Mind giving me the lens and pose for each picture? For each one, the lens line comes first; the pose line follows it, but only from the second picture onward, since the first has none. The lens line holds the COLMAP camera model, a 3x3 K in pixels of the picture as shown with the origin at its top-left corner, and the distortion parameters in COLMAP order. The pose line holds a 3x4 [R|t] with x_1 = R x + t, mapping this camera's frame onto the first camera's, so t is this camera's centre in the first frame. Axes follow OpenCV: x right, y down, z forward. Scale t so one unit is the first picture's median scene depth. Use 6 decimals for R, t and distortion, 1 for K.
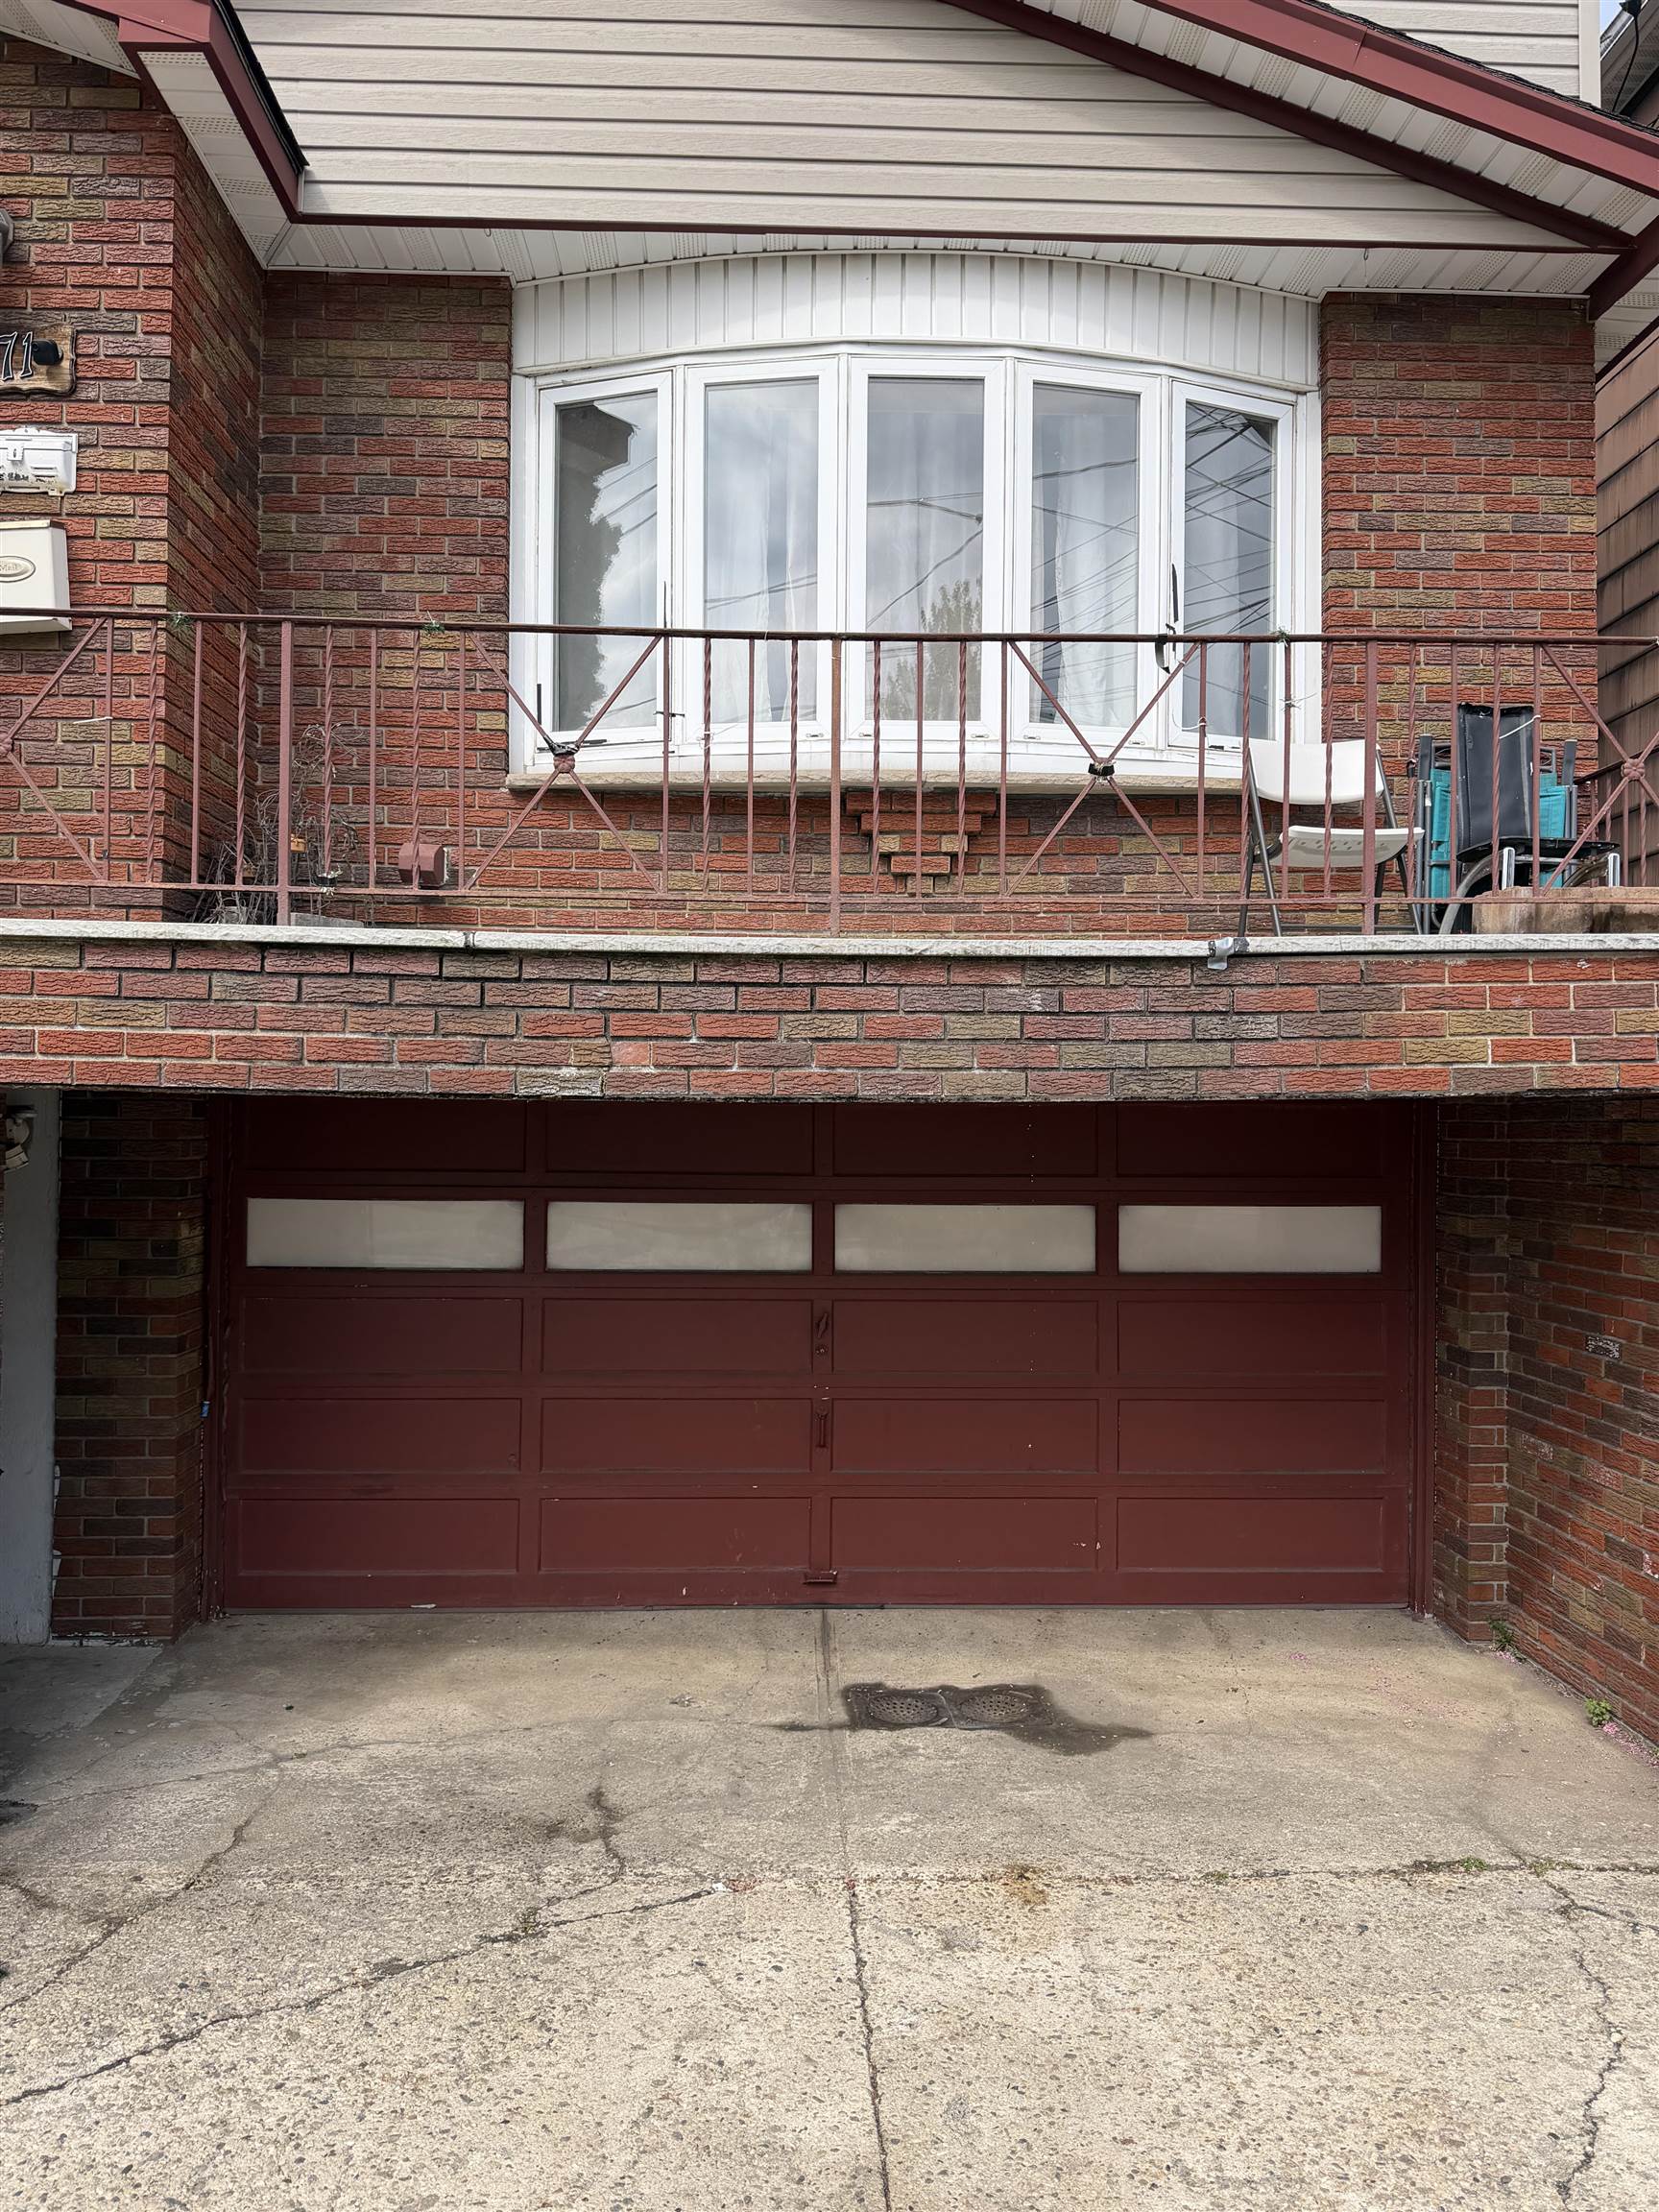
lens RADIAL K [[1546.0, 0, 831.2], [0, 1546.0, 1104.2], [0, 0, 1]] dist [0.060723, -0.078527]
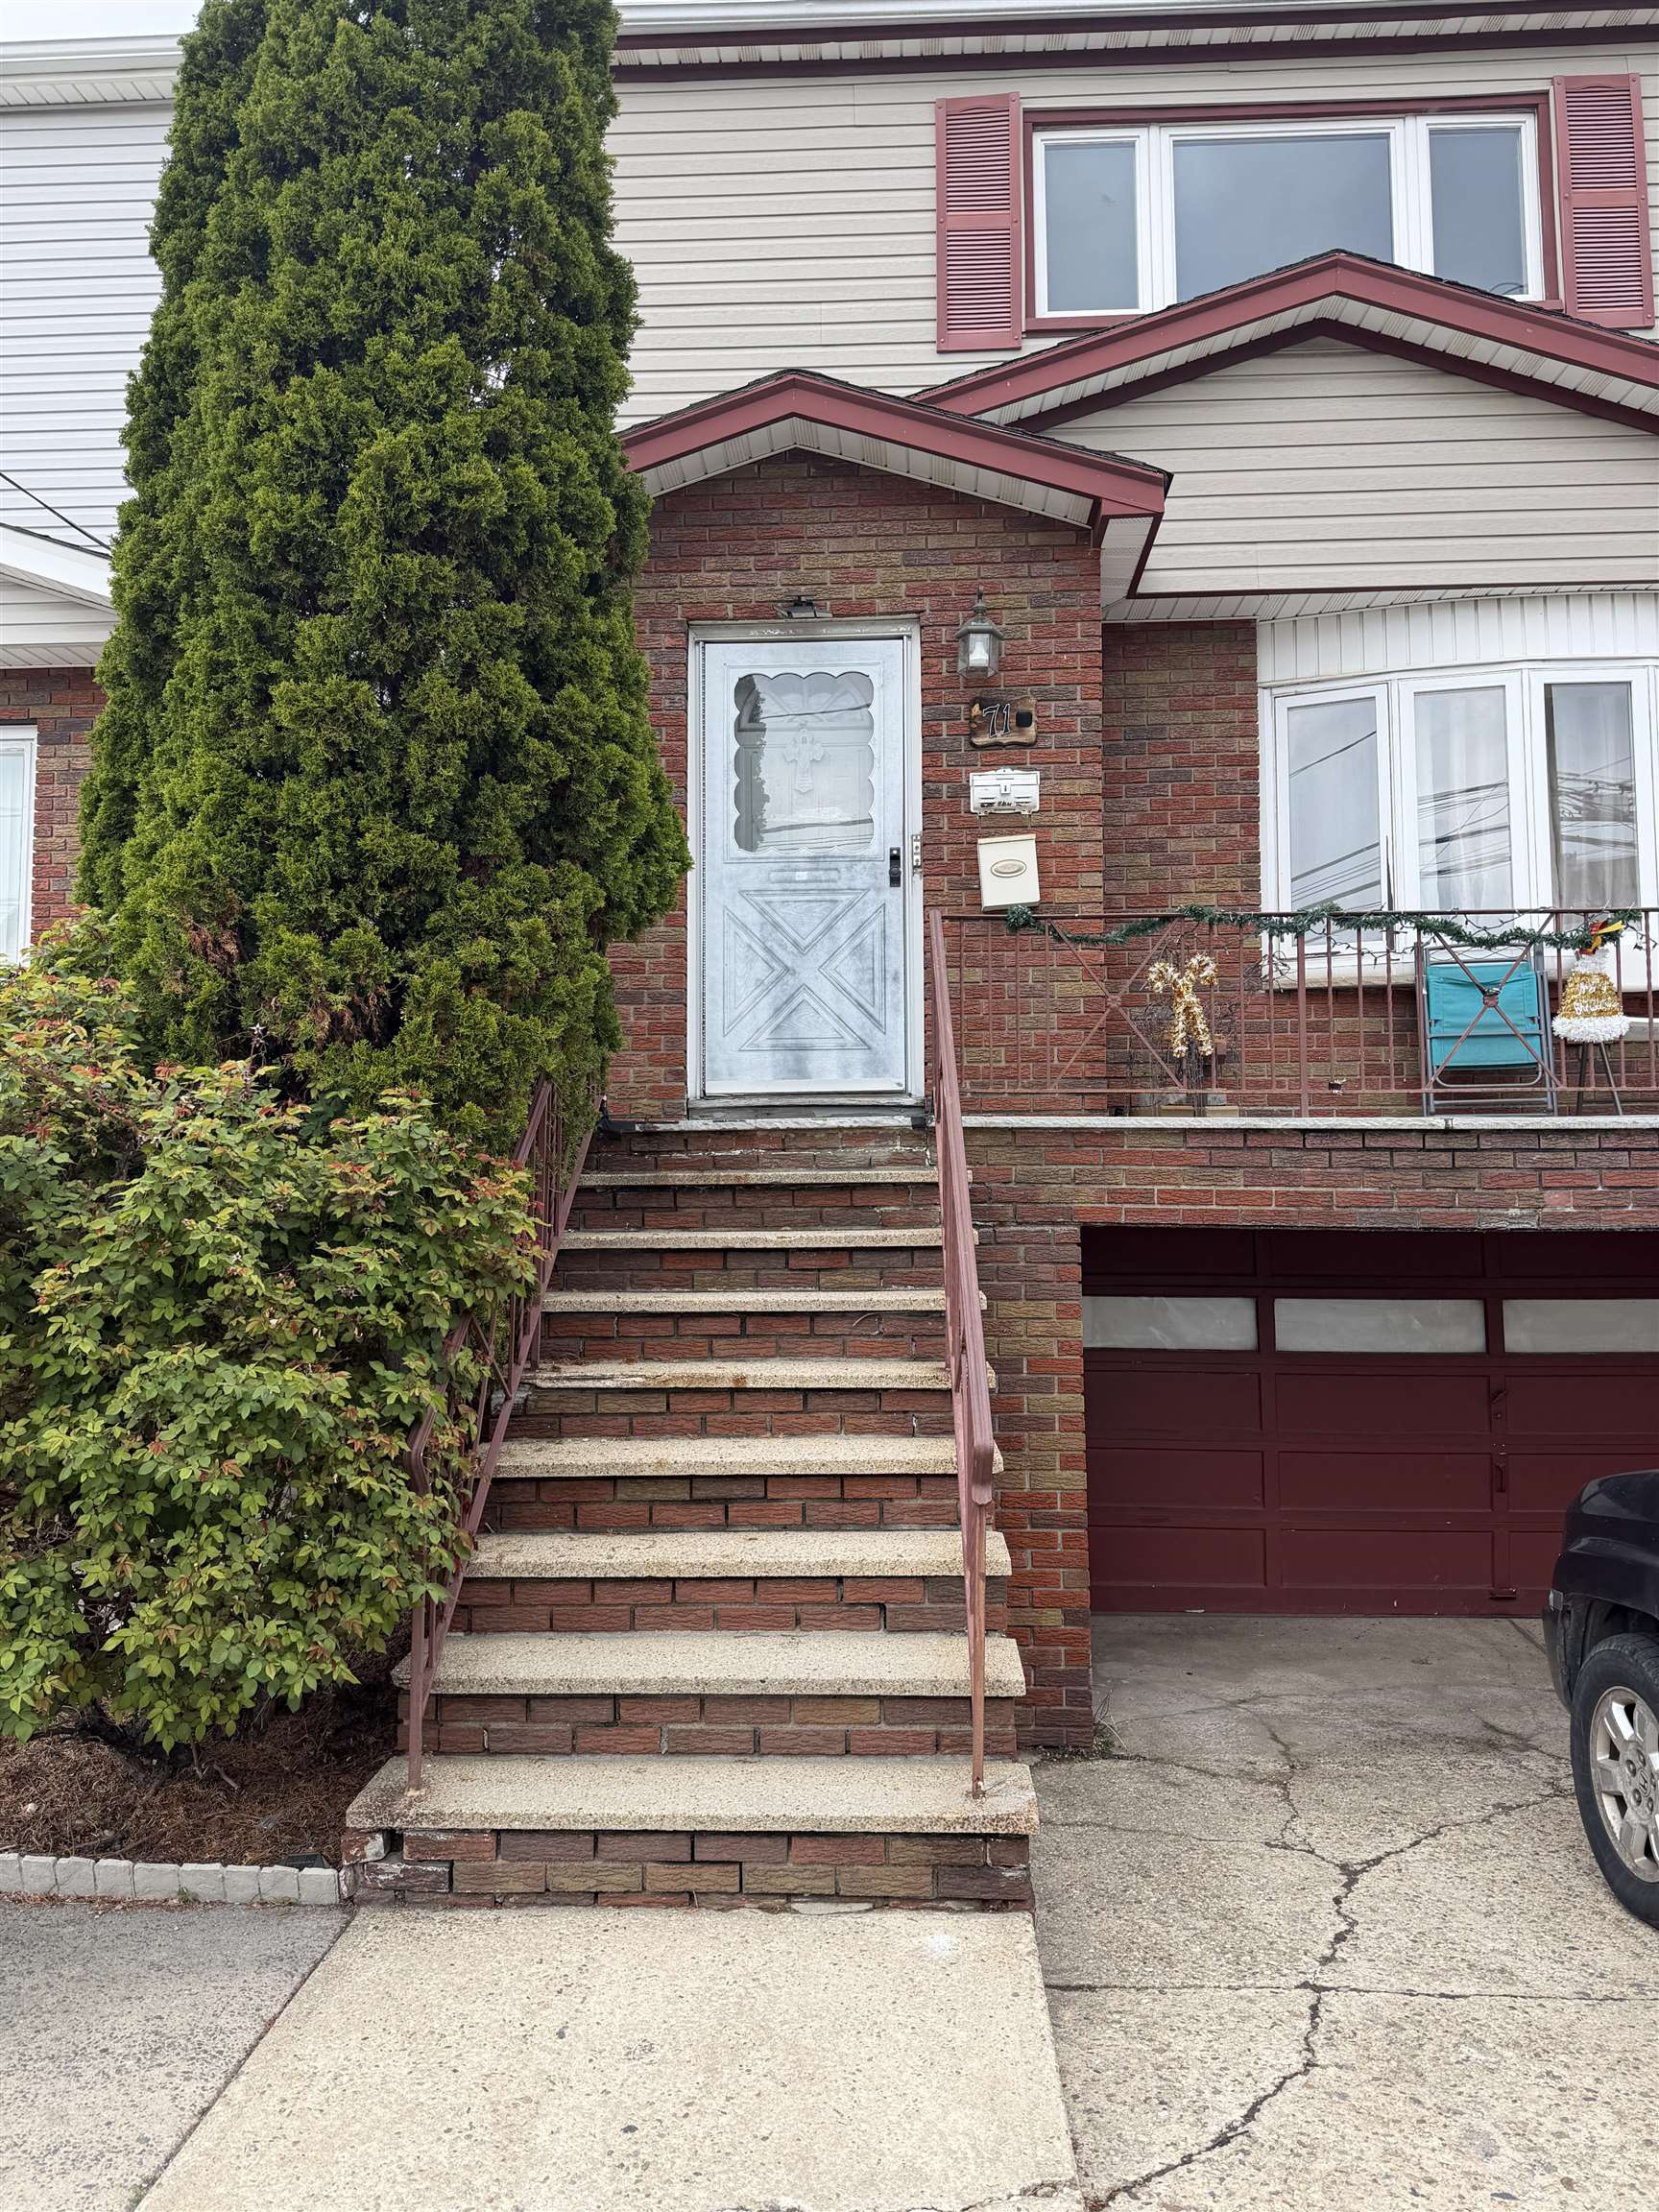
lens RADIAL K [[1546.0, 0, 821.3], [0, 1546.0, 1107.6], [0, 0, 1]] dist [0.060723, -0.078527]
pose [[0.996819, -0.020378, -0.077051, -0.558156], [0.016050, 0.998281, -0.056377, -0.036721], [0.078068, 0.054961, 0.995432, -0.416403]]
